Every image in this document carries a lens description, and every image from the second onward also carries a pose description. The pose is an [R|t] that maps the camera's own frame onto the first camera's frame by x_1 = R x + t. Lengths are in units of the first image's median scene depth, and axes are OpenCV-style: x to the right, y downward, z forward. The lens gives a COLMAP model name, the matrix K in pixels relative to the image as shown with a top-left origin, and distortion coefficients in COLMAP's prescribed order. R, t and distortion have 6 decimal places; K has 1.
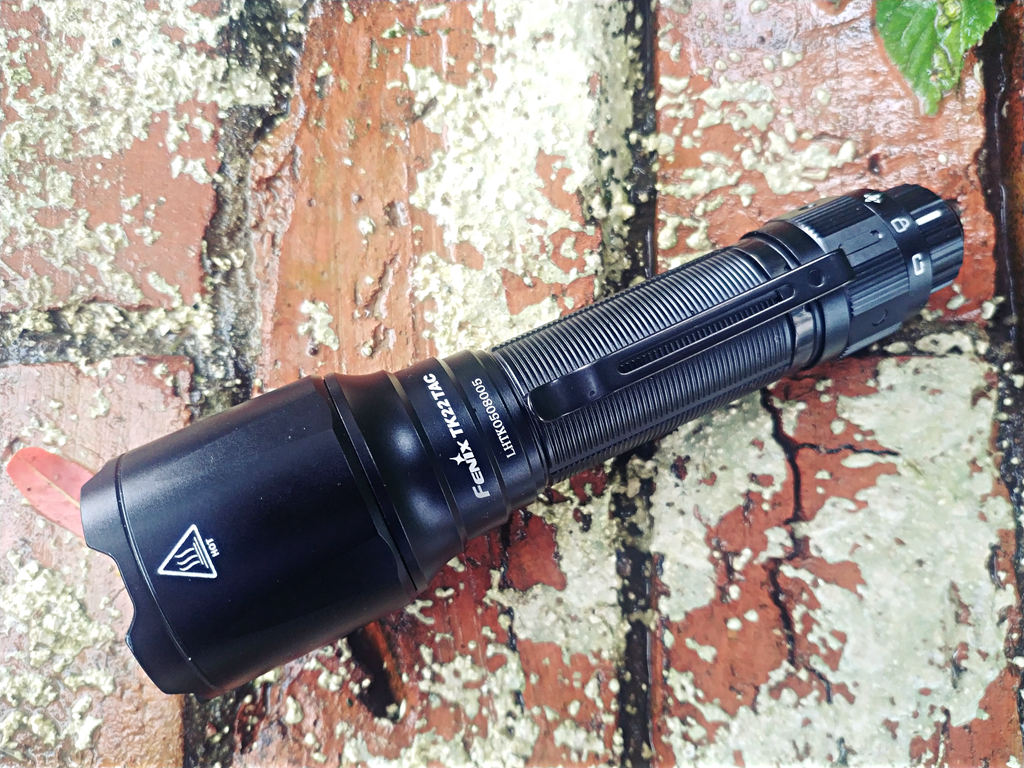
lens RADIAL K [[844.8, 0, 514.8], [0, 844.8, 385.0], [0, 0, 1]] dist [-0.046938, 0.000295]
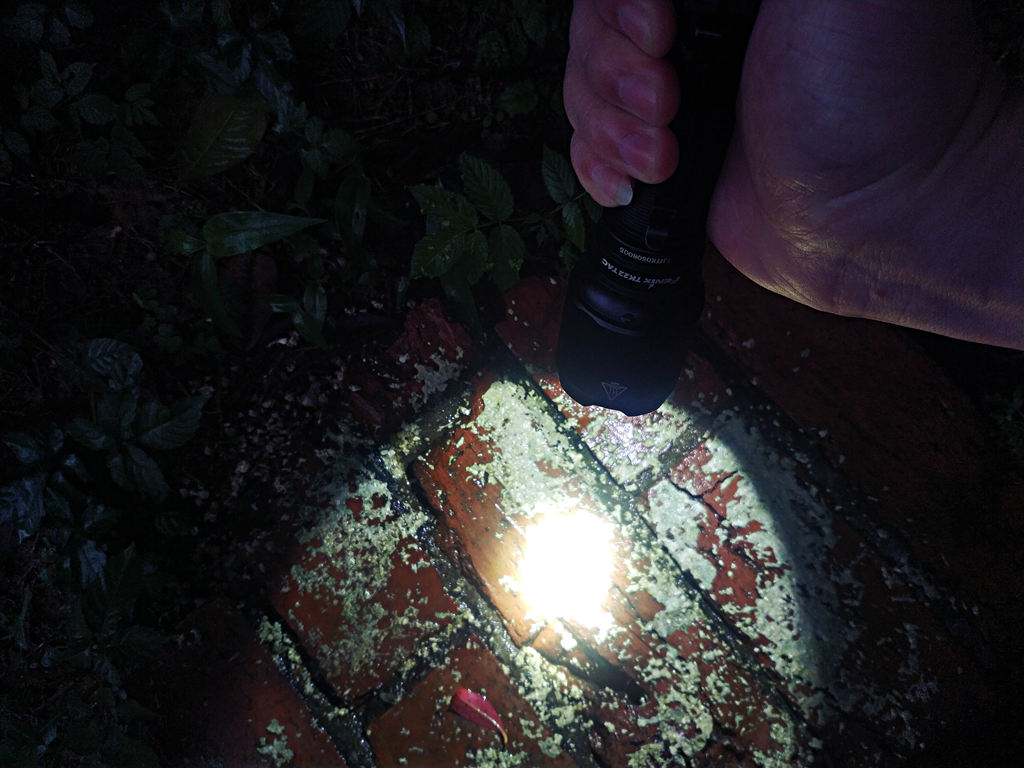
lens RADIAL K [[805.3, 0, 512.0], [0, 805.3, 384.0], [0, 0, 1]] dist [0.204561, -0.684805]
pose [[0.777230, -0.626640, 0.056881, -0.011085], [0.628574, 0.769173, -0.115186, -0.225295], [0.028428, 0.125280, 0.991714, -1.249973]]
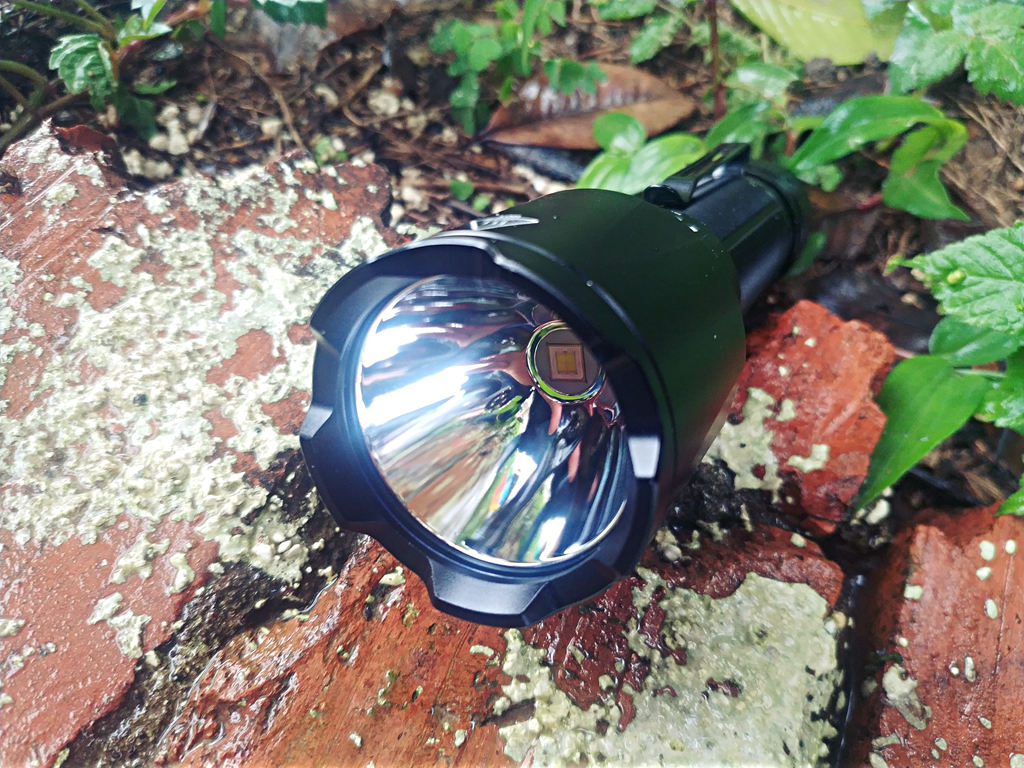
lens RADIAL K [[822.9, 0, 502.2], [0, 822.9, 405.7], [0, 0, 1]] dist [-0.060492, 0.009014]
pose [[0.901071, 0.425408, -0.084257, -0.156565], [-0.416802, 0.795856, -0.439192, -0.241991], [-0.119779, 0.430862, 0.894433, 0.374547]]
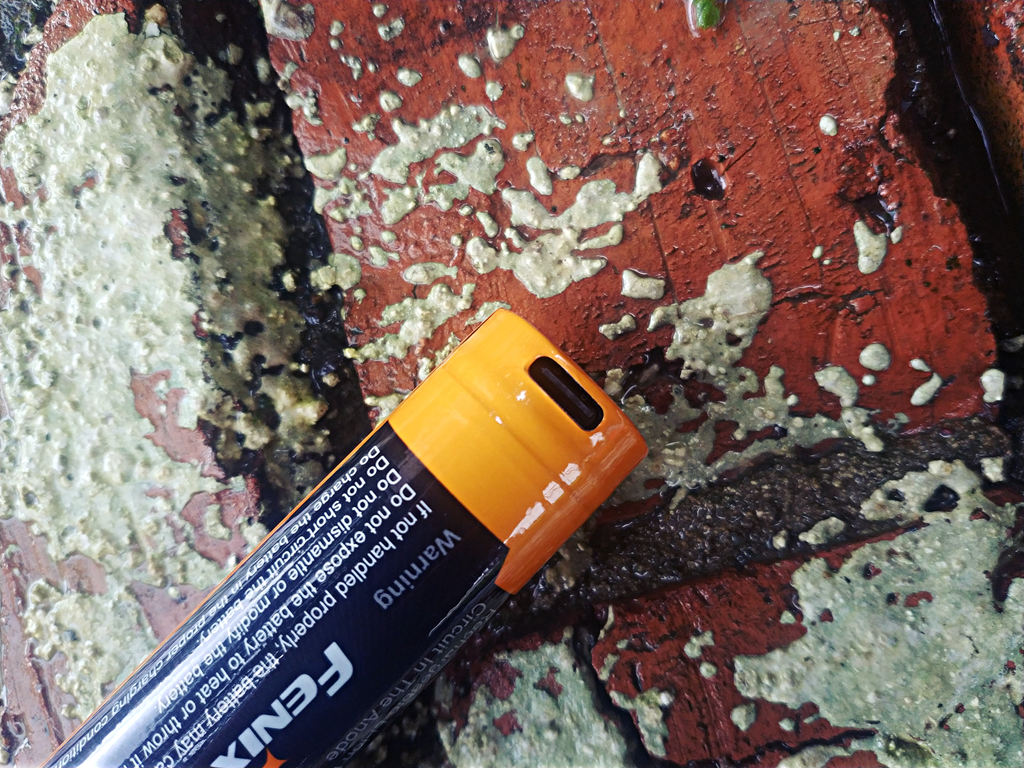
lens RADIAL K [[864.1, 0, 512.0], [0, 864.1, 384.0], [0, 0, 1]] dist [-0.042353, -0.036301]
pose [[0.935524, -0.302339, -0.182720, 0.385781], [0.317866, 0.946107, 0.061985, -0.219815], [0.154132, -0.116069, 0.981209, 0.436374]]
